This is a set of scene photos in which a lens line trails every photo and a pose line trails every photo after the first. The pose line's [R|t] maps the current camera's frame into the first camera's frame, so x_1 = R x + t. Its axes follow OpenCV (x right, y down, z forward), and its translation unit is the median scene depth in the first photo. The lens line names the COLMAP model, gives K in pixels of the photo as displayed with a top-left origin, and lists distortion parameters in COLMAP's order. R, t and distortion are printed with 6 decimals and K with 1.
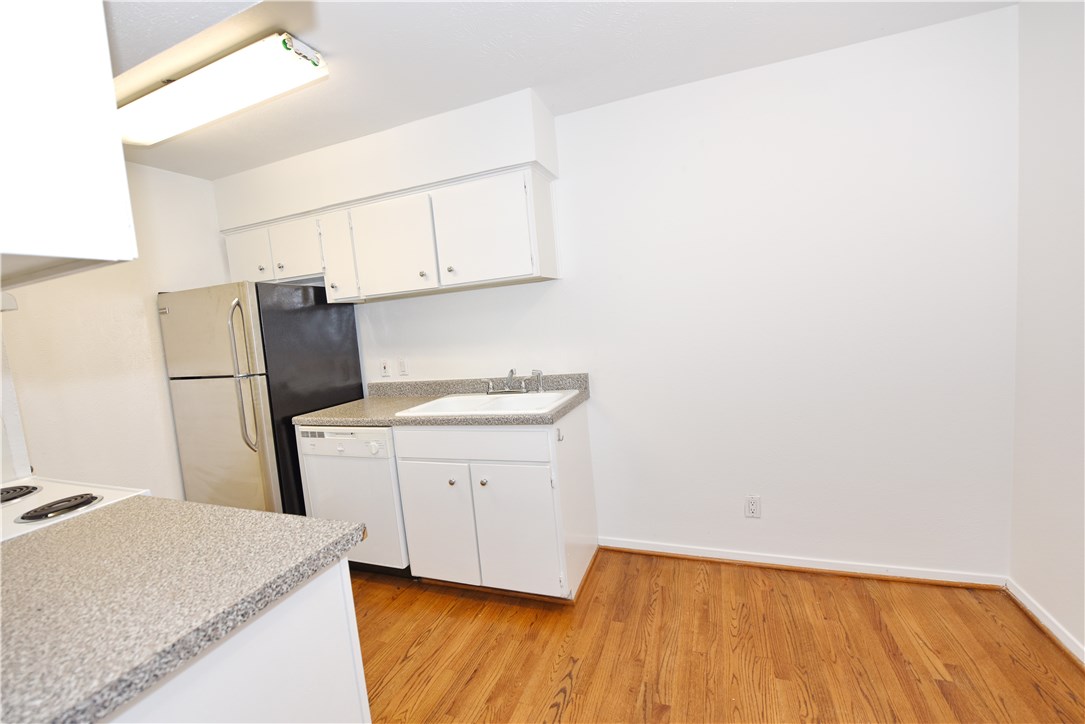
lens RADIAL K [[443.3, 0, 544.2], [0, 443.3, 358.7], [0, 0, 1]] dist [-0.015490, -0.002217]
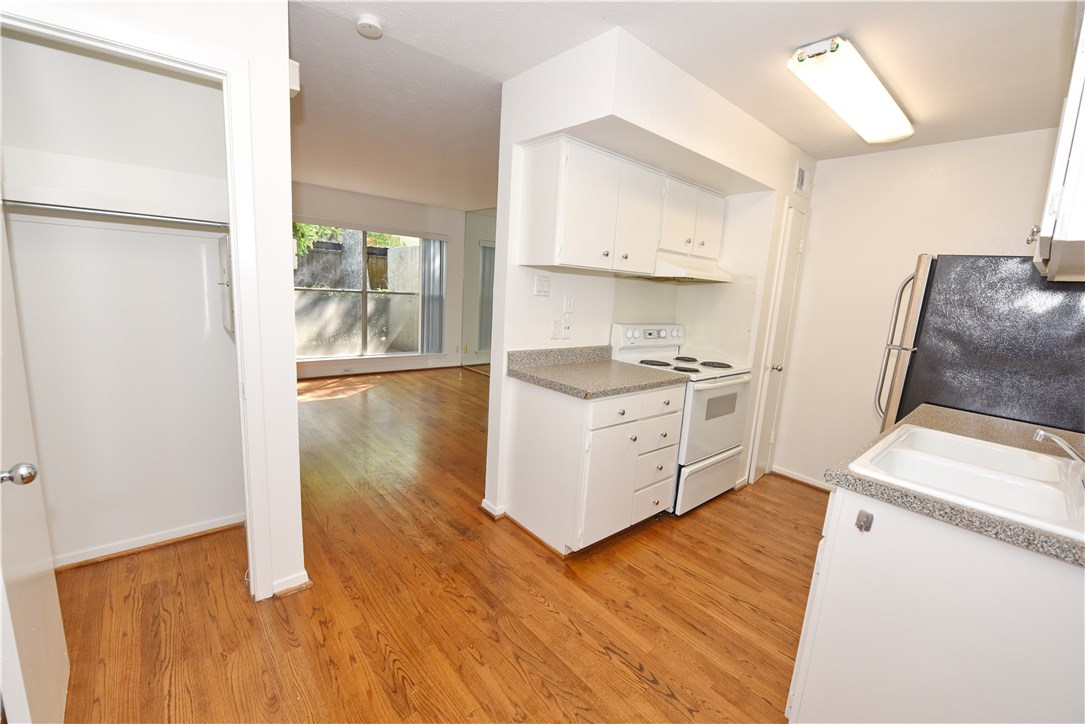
lens RADIAL K [[443.3, 0, 542.6], [0, 443.3, 365.4], [0, 0, 1]] dist [-0.015490, -0.002217]
pose [[-0.477055, 0.205182, -0.854587, 0.623991], [-0.104911, 0.952119, 0.287163, -0.132842], [0.872589, 0.226648, -0.432687, 0.752352]]
